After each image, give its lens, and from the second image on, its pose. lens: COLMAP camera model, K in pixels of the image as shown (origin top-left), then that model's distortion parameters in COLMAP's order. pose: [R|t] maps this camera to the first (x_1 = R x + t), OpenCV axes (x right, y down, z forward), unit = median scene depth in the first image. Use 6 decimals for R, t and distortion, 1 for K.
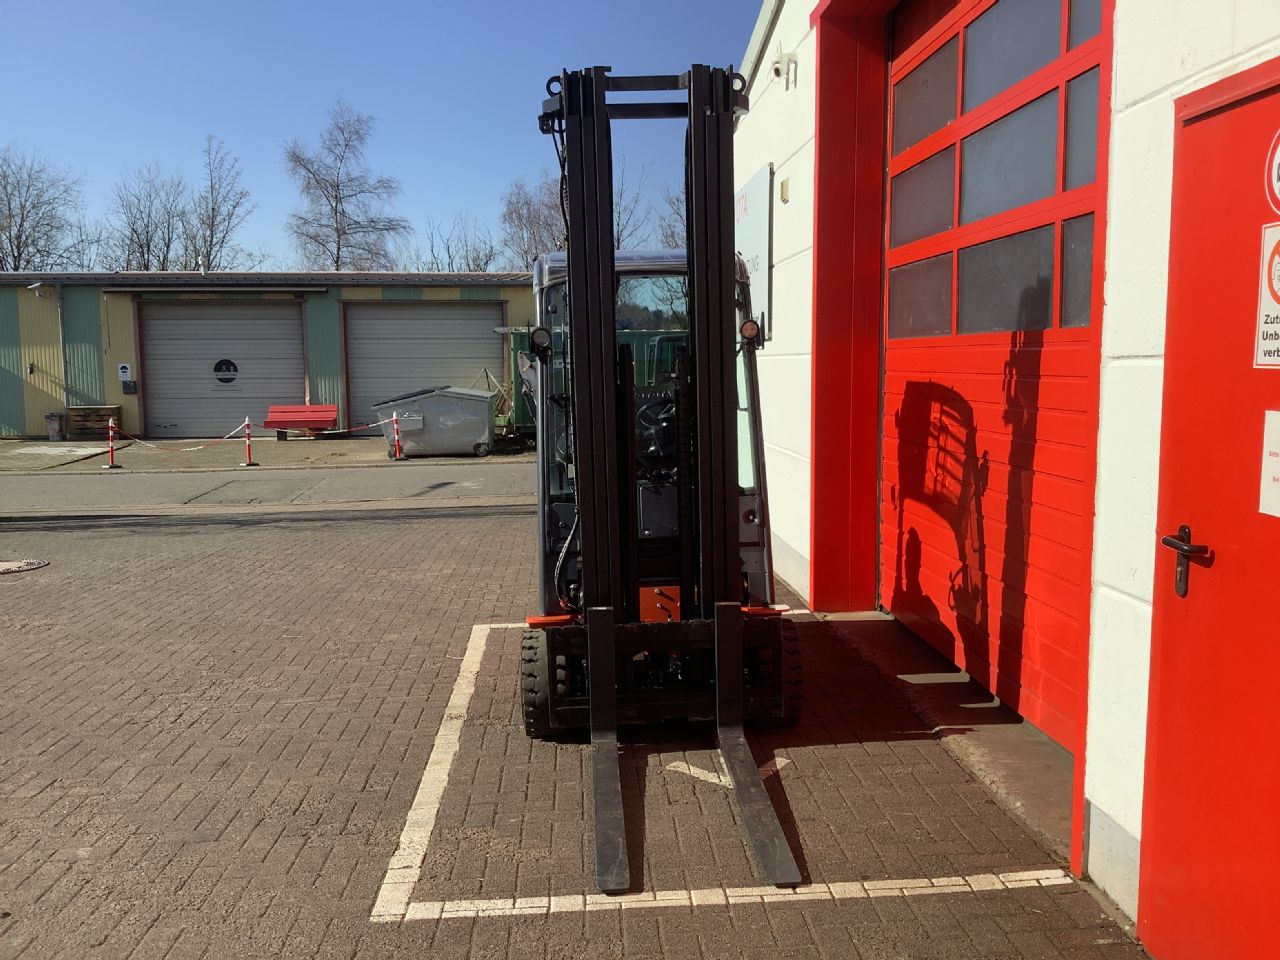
lens RADIAL K [[1158.7, 0, 640.0], [0, 1158.7, 480.0], [0, 0, 1]] dist [0.108292, -0.229682]
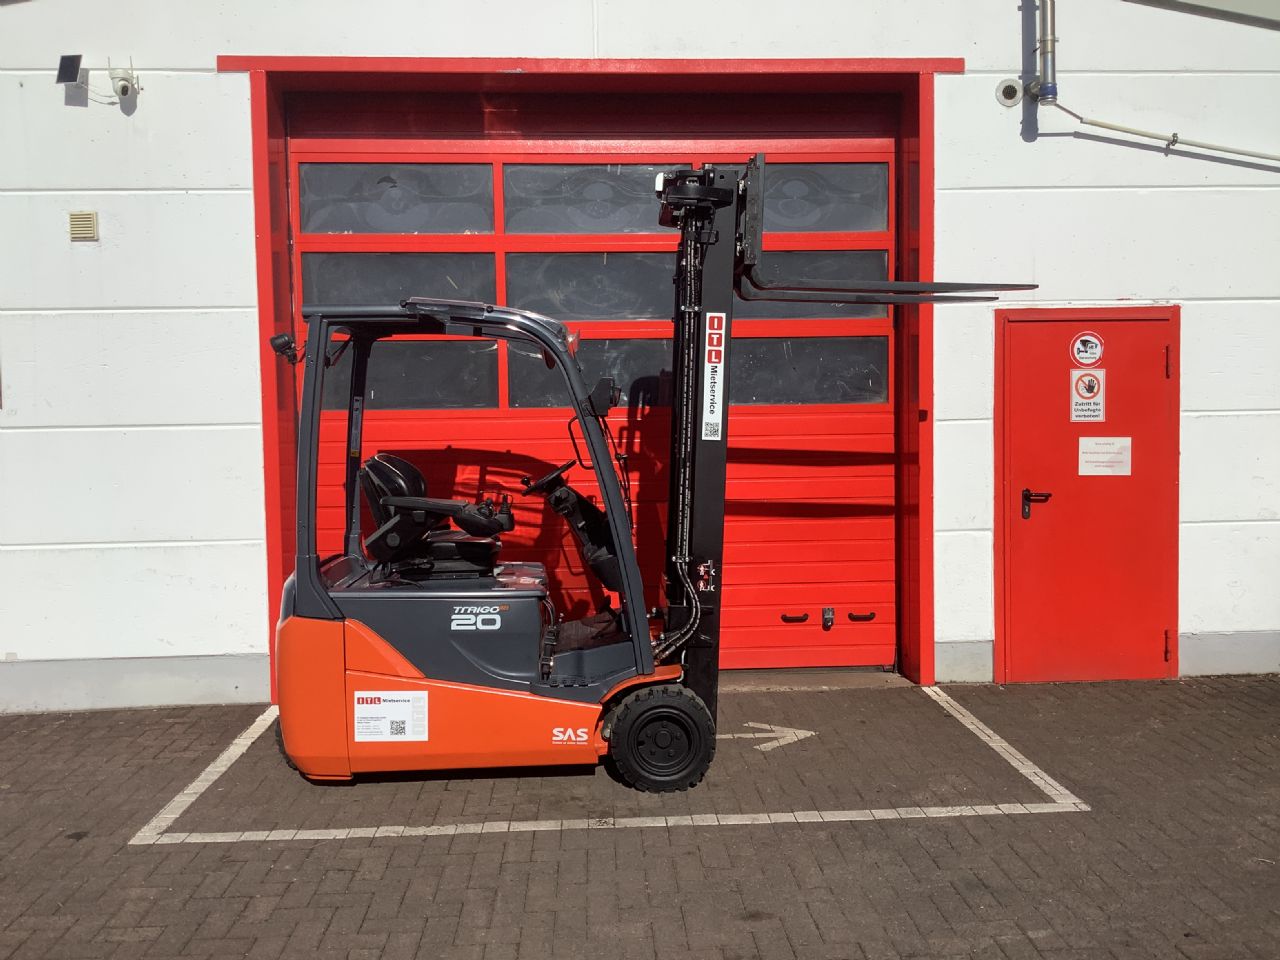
lens RADIAL K [[1153.9, 0, 643.6], [0, 1153.9, 482.8], [0, 0, 1]] dist [0.105973, -0.206809]
pose [[0.008911, -0.033677, 0.999393, -1.115943], [0.117634, 0.992528, 0.032397, -0.082241], [-0.993017, 0.117273, 0.012806, 1.013162]]
